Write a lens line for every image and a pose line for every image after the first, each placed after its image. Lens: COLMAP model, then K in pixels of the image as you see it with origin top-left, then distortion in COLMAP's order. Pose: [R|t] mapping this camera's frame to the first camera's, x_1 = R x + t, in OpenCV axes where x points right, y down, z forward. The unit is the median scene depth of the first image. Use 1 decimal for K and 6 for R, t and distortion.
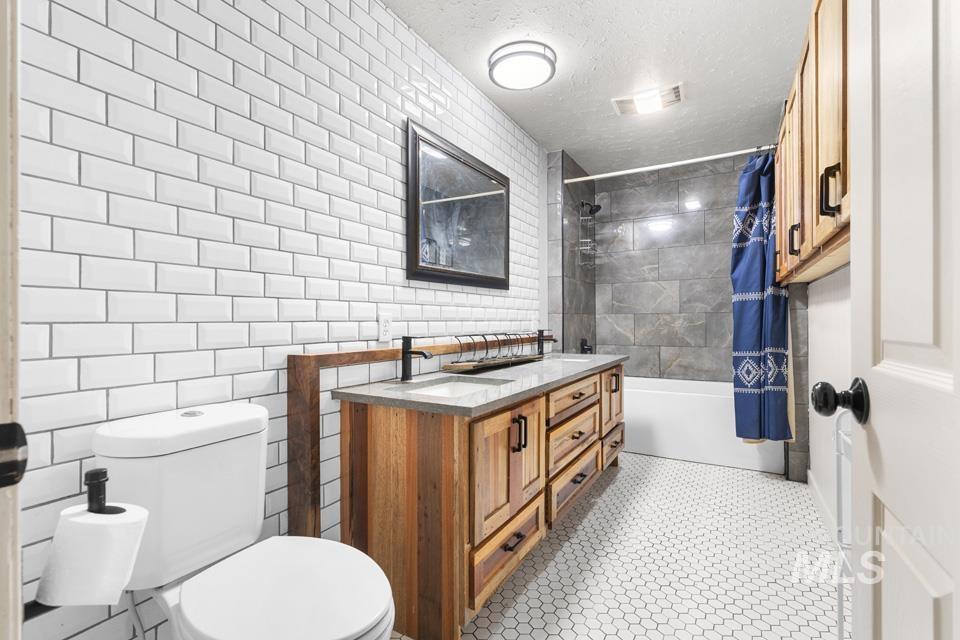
lens RADIAL K [[437.4, 0, 479.2], [0, 437.4, 324.0], [0, 0, 1]] dist [-0.008045, 0.002981]
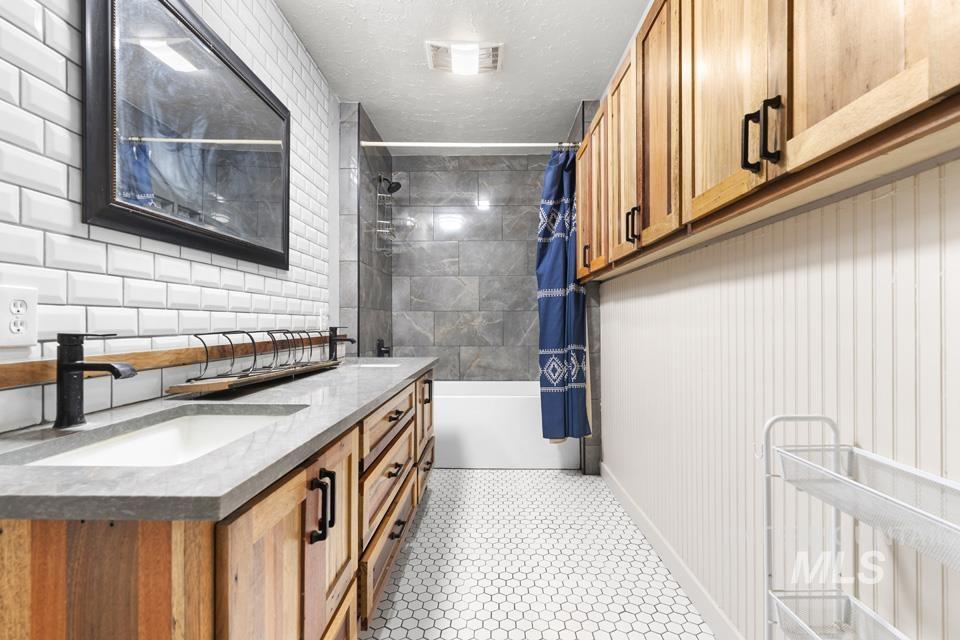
lens RADIAL K [[437.4, 0, 472.5], [0, 437.4, 326.3], [0, 0, 1]] dist [-0.008045, 0.002981]
pose [[0.884096, -0.000335, 0.467304, 0.000874], [0.000633, 1.000000, -0.000481, 0.013418], [-0.467304, 0.000721, 0.884096, 0.238570]]
